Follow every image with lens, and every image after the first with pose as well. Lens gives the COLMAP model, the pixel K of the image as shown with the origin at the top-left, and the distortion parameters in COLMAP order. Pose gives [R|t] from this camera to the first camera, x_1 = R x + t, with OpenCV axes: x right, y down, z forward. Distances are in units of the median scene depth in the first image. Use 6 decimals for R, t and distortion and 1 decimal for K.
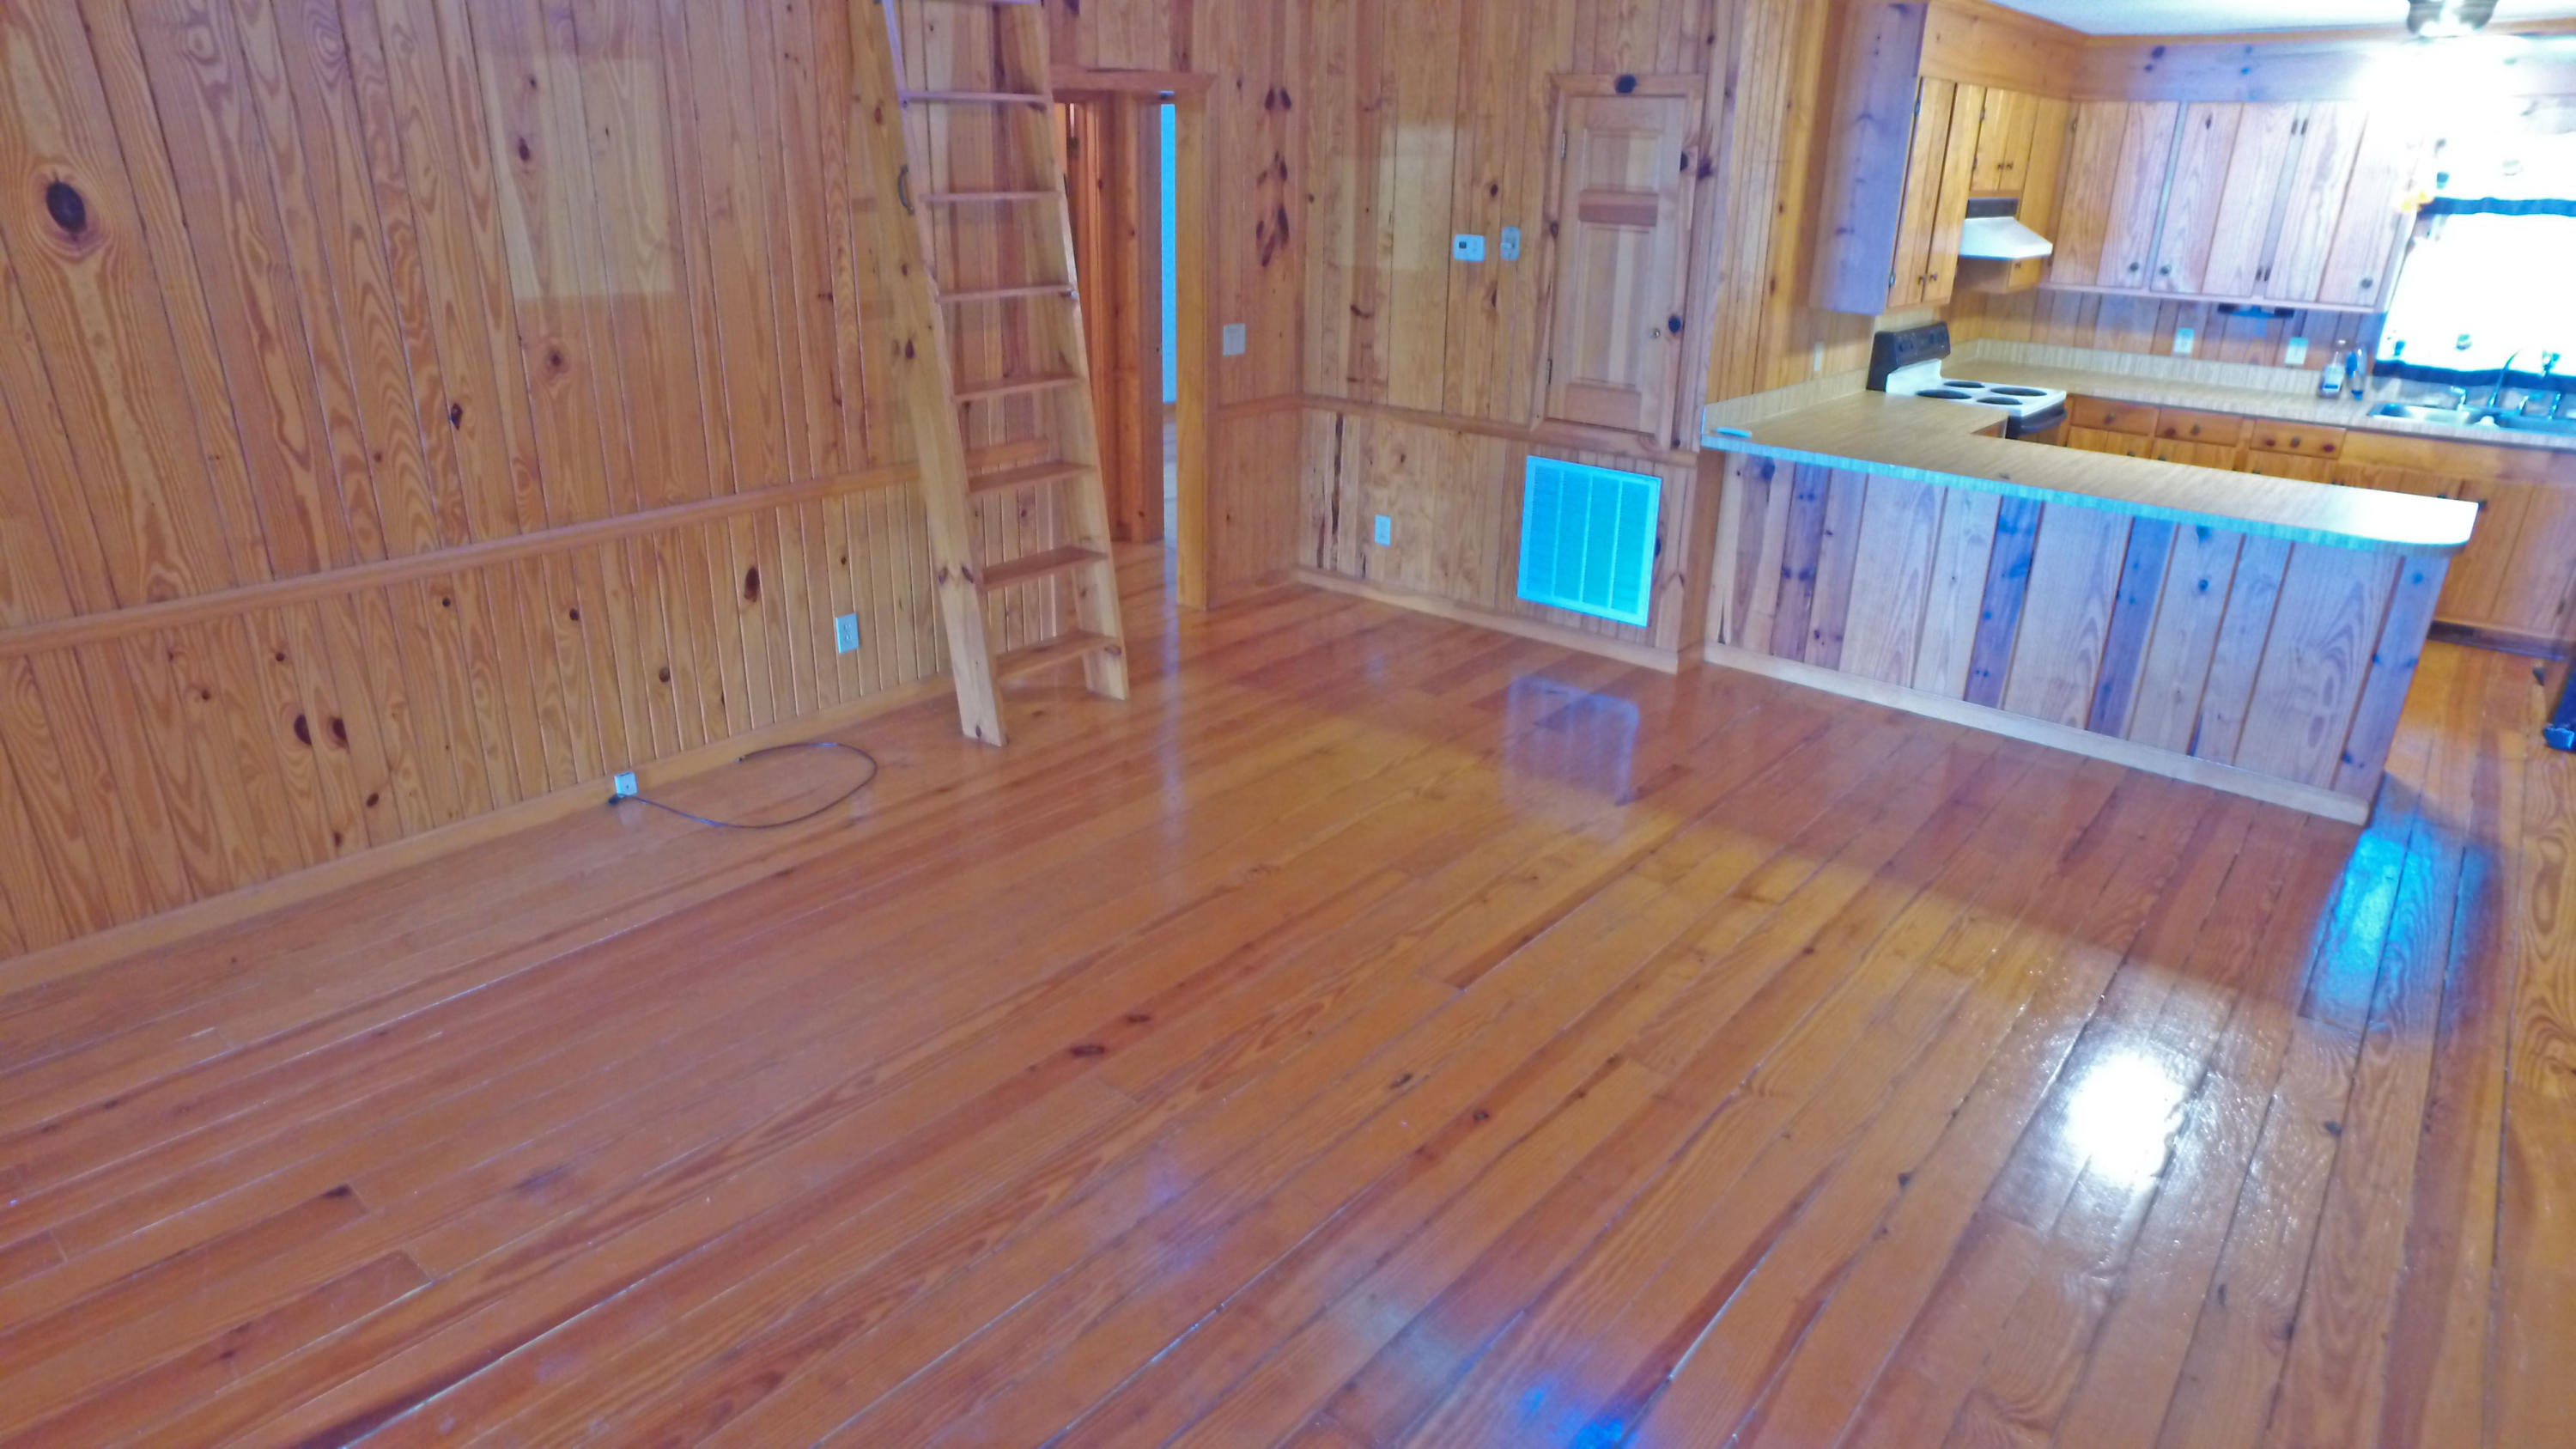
lens RADIAL K [[1495.4, 0, 1286.9], [0, 1495.4, 739.0], [0, 0, 1]] dist [-0.123333, 0.085875]
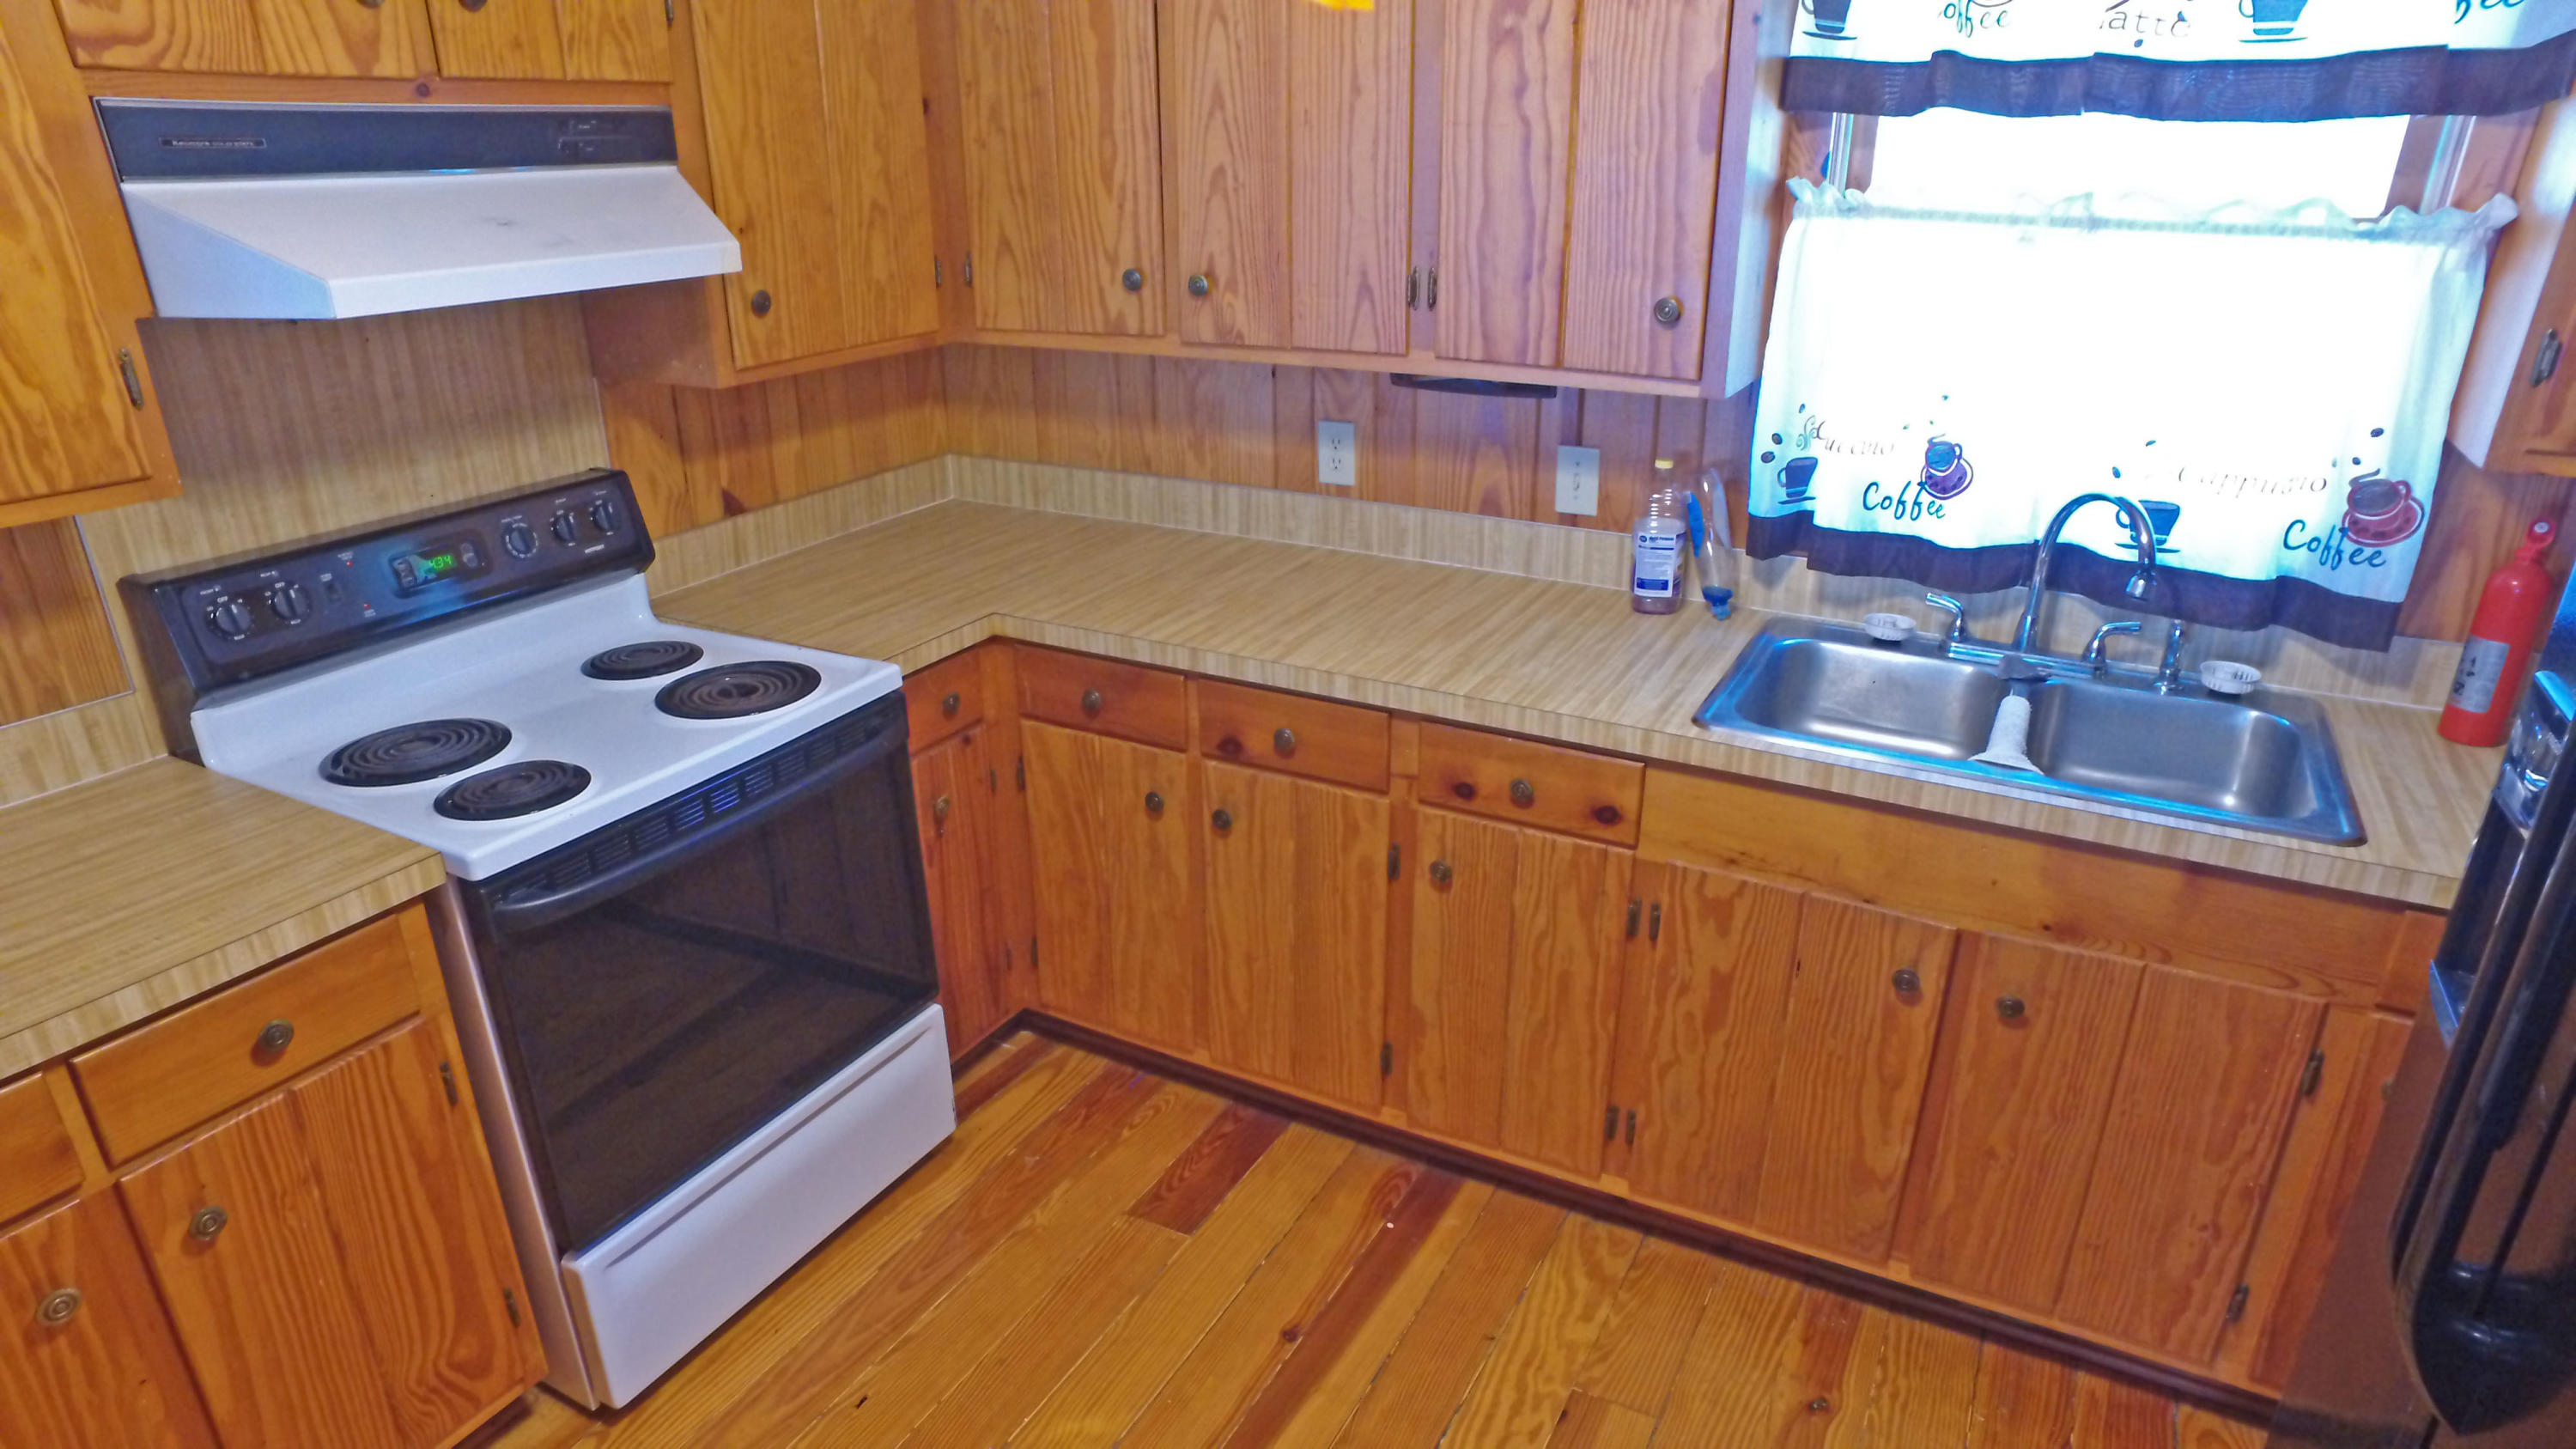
lens RADIAL K [[1495.4, 0, 1286.9], [0, 1495.4, 739.0], [0, 0, 1]] dist [-0.123333, 0.085875]
pose [[0.980187, -0.092276, 0.175269, 1.612991], [0.090746, 0.995733, 0.016742, -0.628954], [-0.176066, -0.000505, 0.984378, 1.826430]]
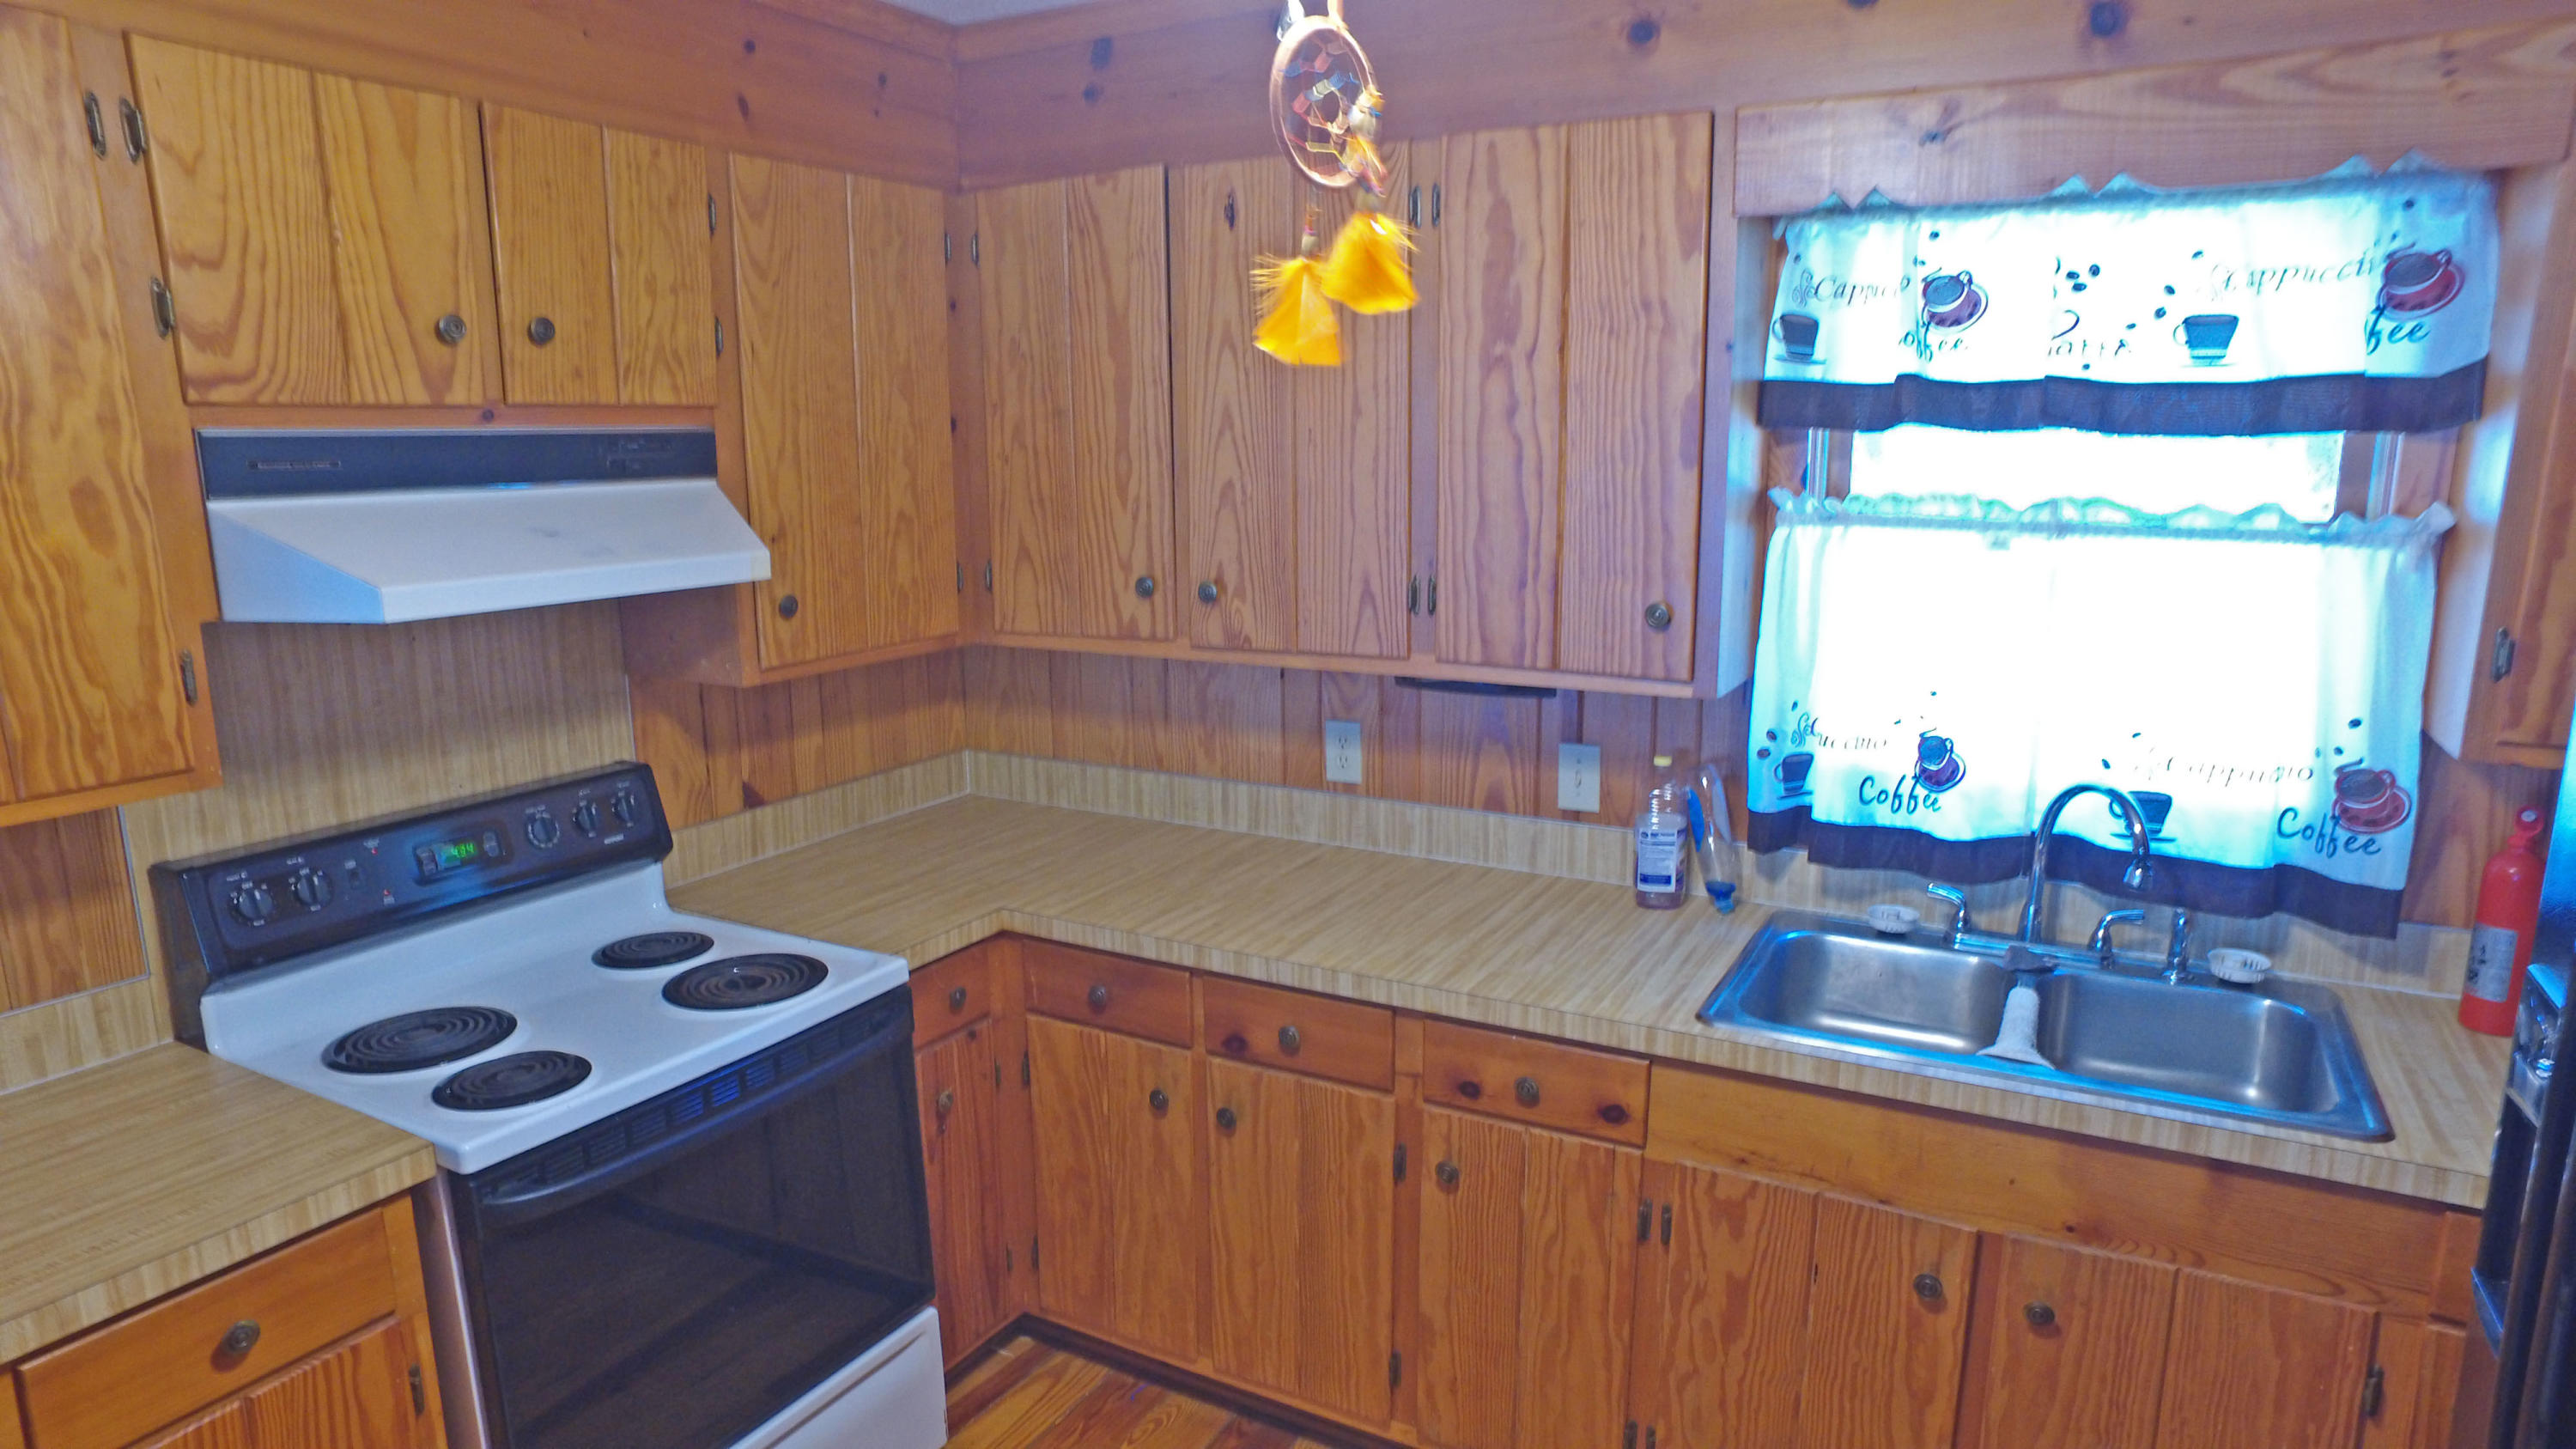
lens RADIAL K [[1495.4, 0, 1286.9], [0, 1495.4, 739.0], [0, 0, 1]] dist [-0.123333, 0.085875]
pose [[0.982808, -0.057758, 0.175364, 1.622993], [0.088887, 0.980509, -0.175216, -0.633018], [-0.161826, 0.187791, 0.968786, 1.813069]]
